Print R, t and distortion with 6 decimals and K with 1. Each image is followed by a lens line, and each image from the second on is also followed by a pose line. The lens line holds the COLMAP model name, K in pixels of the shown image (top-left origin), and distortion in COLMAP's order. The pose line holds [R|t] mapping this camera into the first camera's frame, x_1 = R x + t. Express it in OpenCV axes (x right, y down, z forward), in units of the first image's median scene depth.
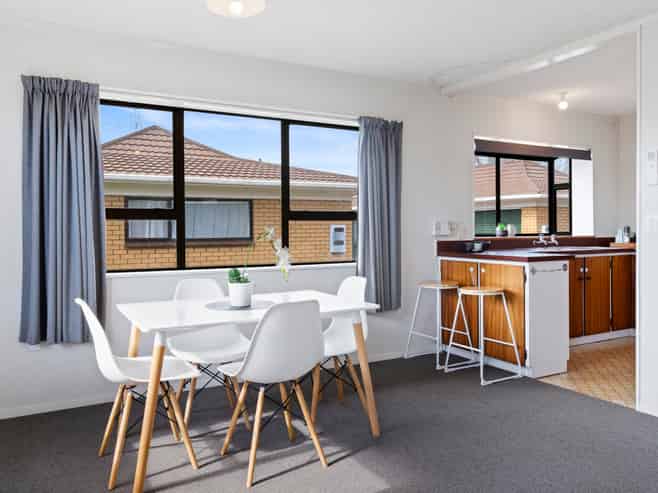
lens RADIAL K [[510.1, 0, 329.4], [0, 510.1, 220.3], [0, 0, 1]] dist [0.006512, -0.000912]
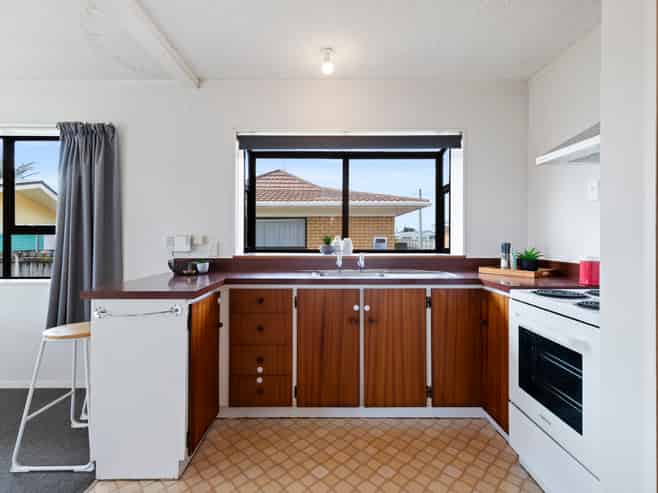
lens RADIAL K [[331.3, 0, 328.0], [0, 331.3, 234.5], [0, 0, 1]] dist [0.014889, -0.000192]
pose [[0.875702, 0.000077, -0.482853, 0.568613], [0.003003, 0.999980, 0.005607, -0.001858], [0.482843, -0.006360, 0.875684, 0.507702]]
